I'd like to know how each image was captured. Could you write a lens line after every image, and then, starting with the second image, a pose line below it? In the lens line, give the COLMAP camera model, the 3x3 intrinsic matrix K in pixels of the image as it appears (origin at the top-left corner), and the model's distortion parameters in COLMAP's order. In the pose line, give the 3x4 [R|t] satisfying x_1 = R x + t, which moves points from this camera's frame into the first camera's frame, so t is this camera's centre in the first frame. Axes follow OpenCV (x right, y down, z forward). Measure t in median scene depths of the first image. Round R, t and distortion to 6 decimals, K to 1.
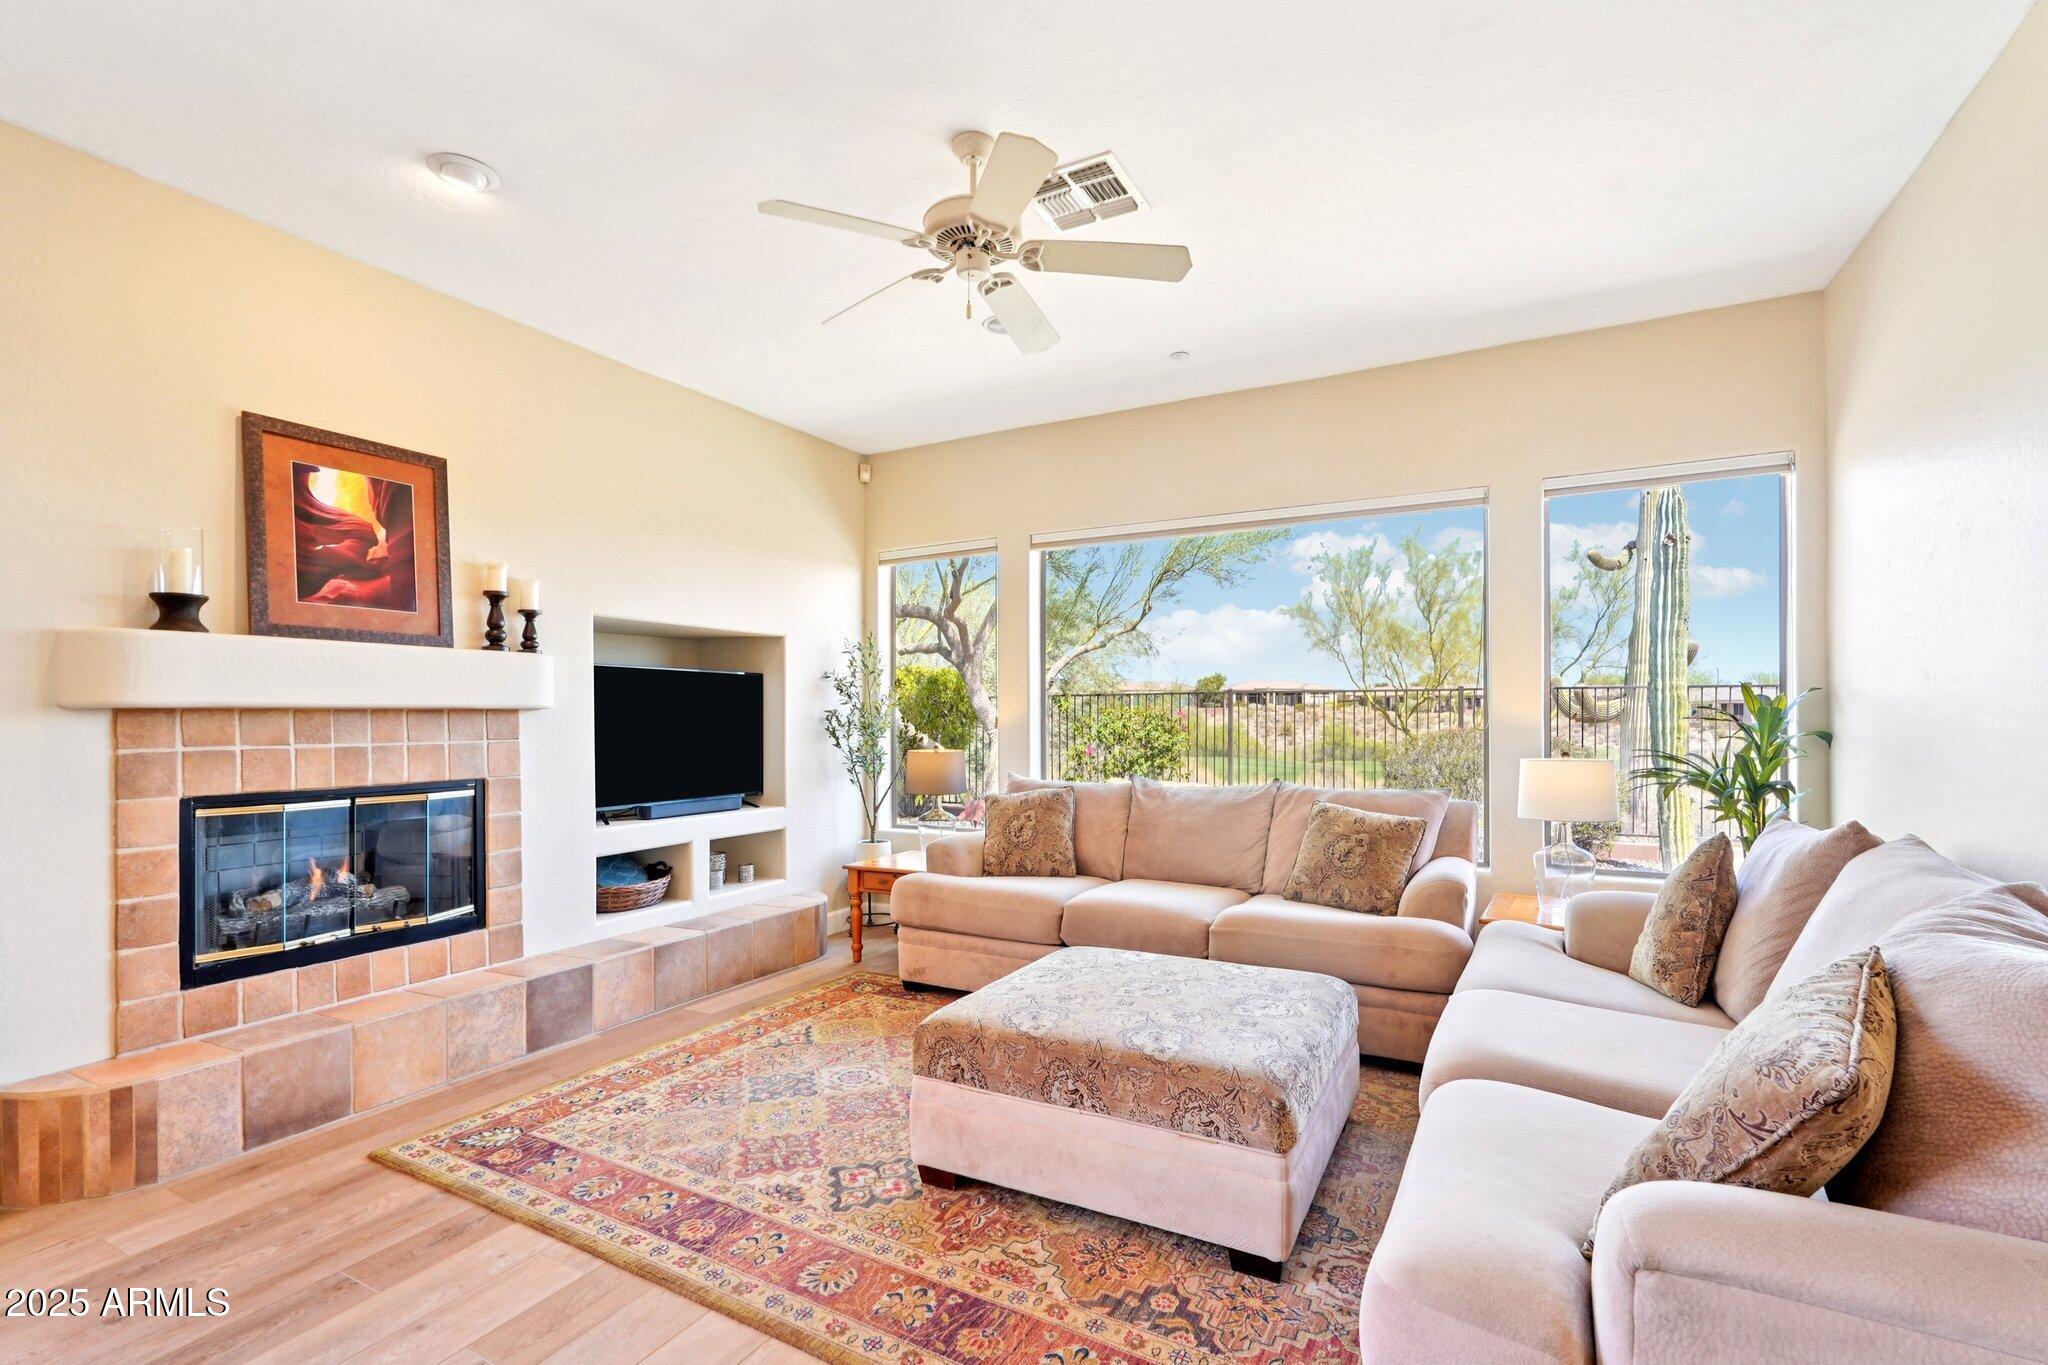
lens RADIAL K [[919.7, 0, 1020.4], [0, 919.7, 723.2], [0, 0, 1]] dist [-0.003121, -0.000117]
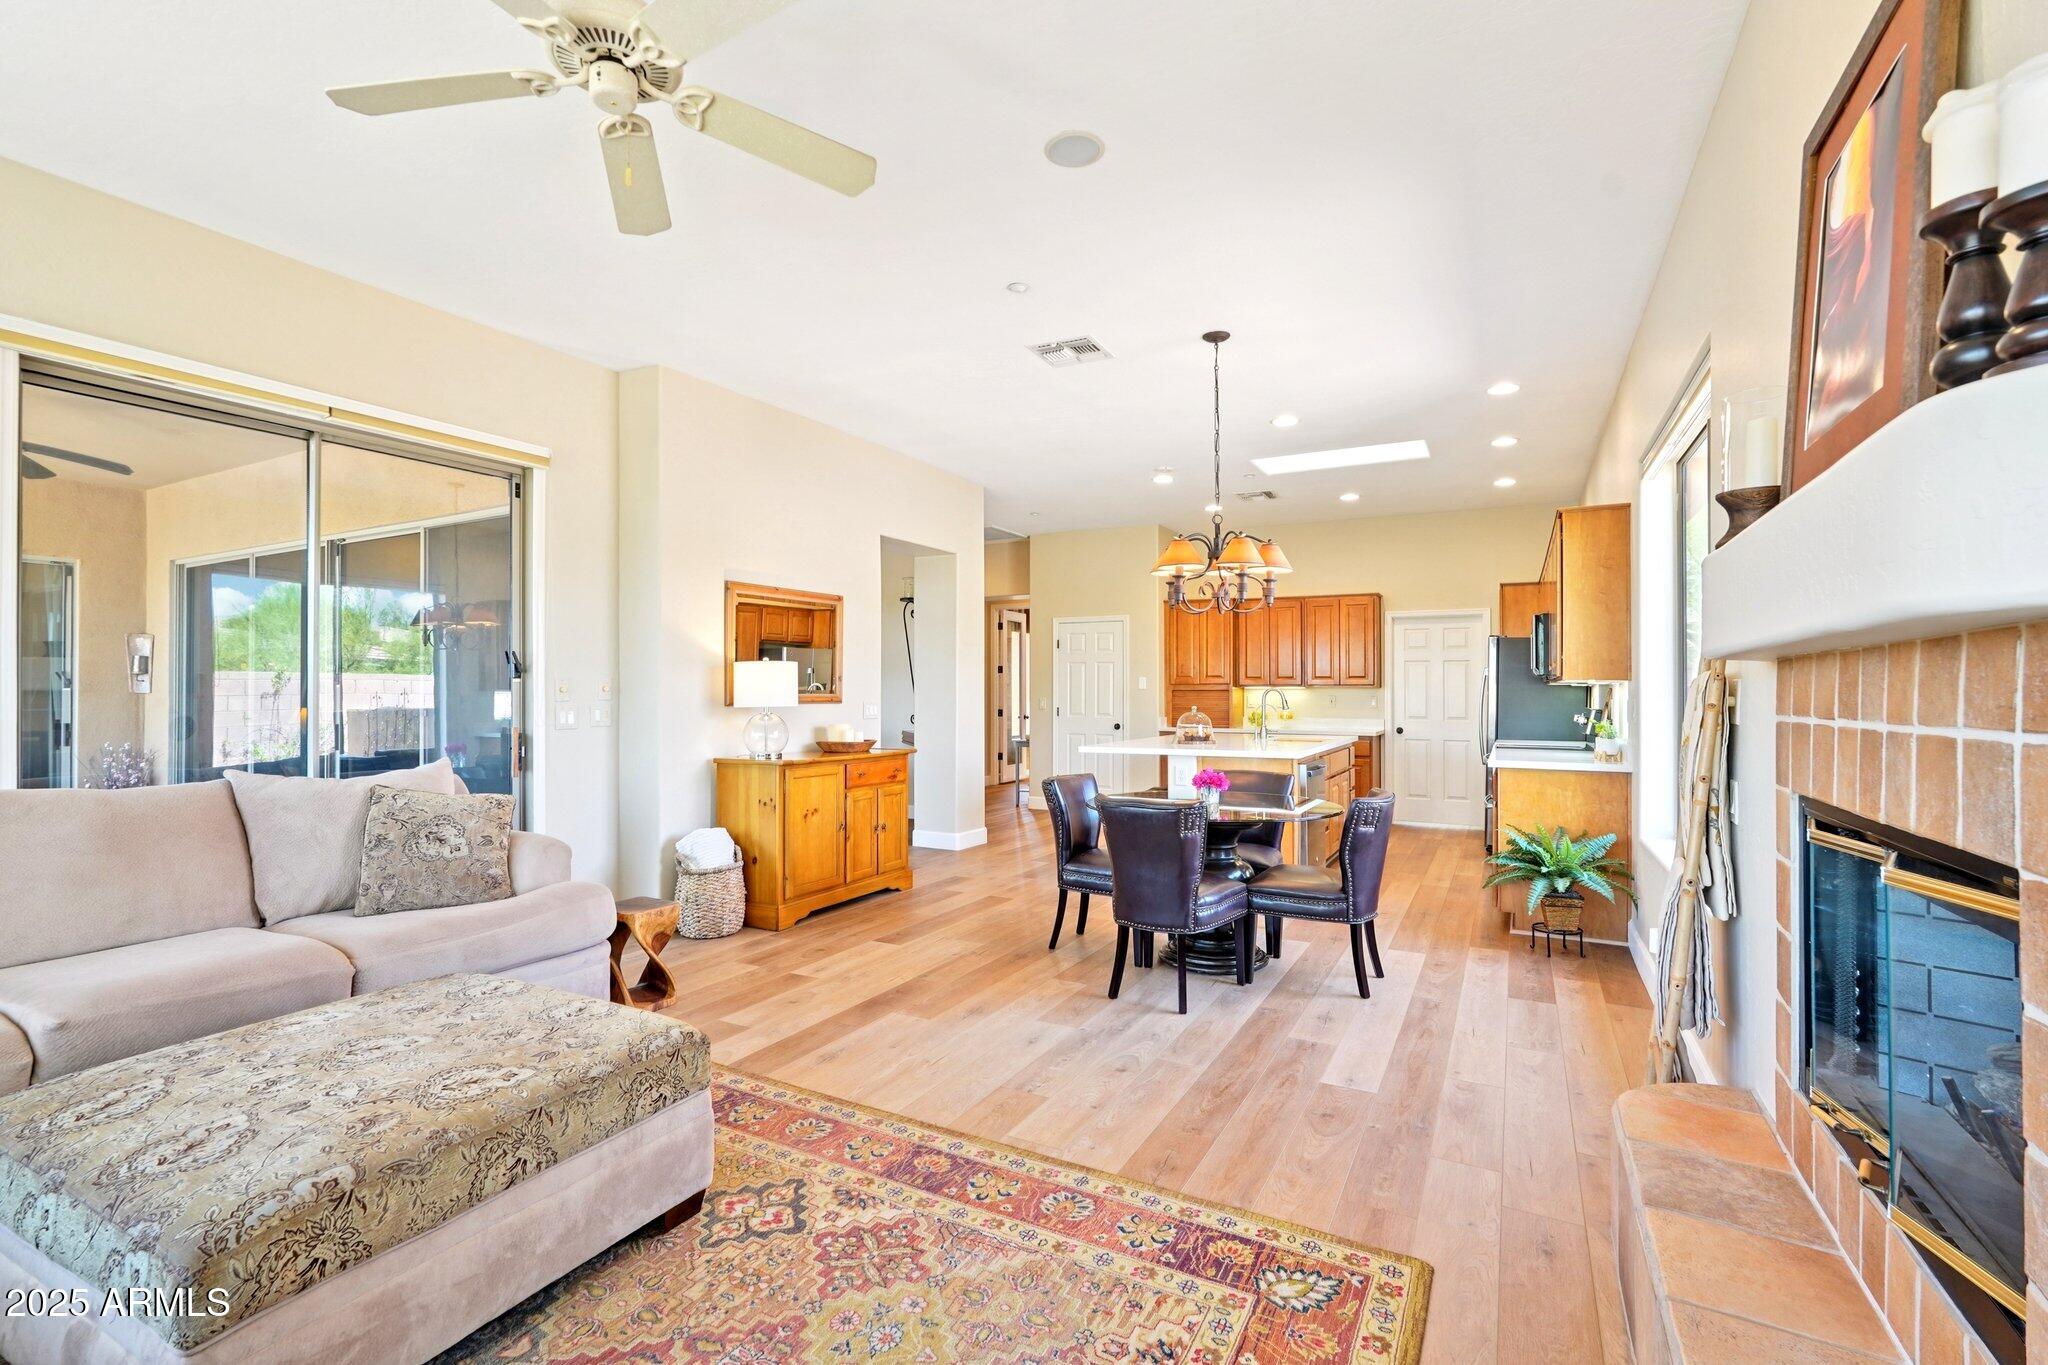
lens RADIAL K [[929.4, 0, 1023.4], [0, 929.4, 676.6], [0, 0, 1]] dist [-0.002253, -0.000046]
pose [[-0.999880, 0.006030, -0.014262, -0.346506], [0.006132, 0.999956, -0.007109, -0.002616], [0.014219, -0.007195, -0.999873, 1.616165]]
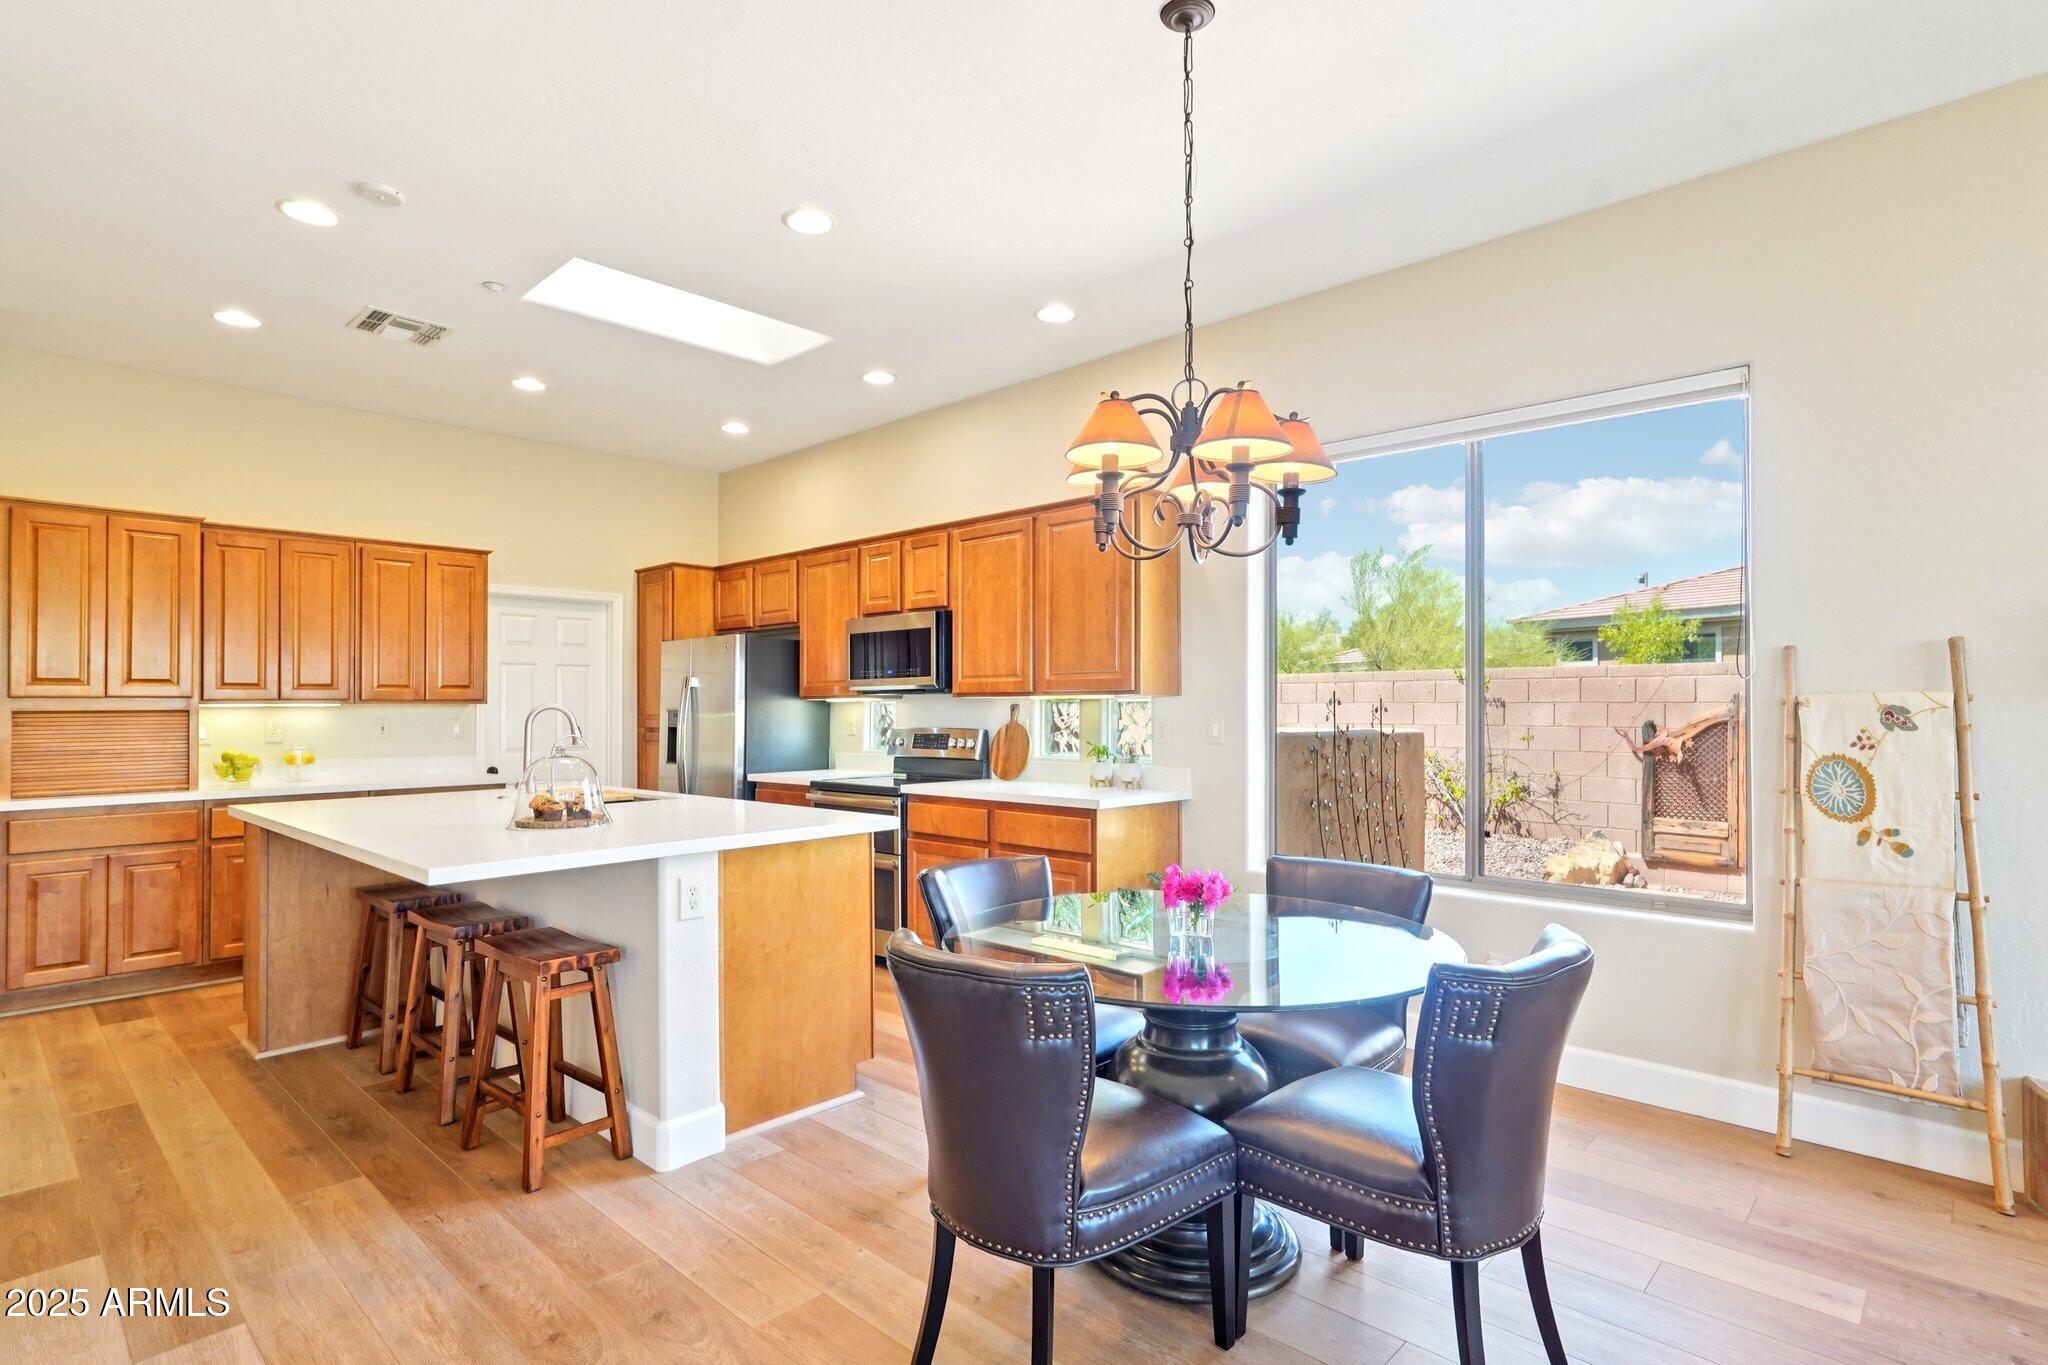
lens RADIAL K [[1022.9, 0, 1025.2], [0, 1022.9, 692.5], [0, 0, 1]] dist [-0.002010, 0.006595]
pose [[-0.253885, -0.003242, -0.967229, 0.165226], [-0.003064, 0.999992, -0.002547, -0.003076], [0.967230, 0.002317, -0.253893, 0.206055]]
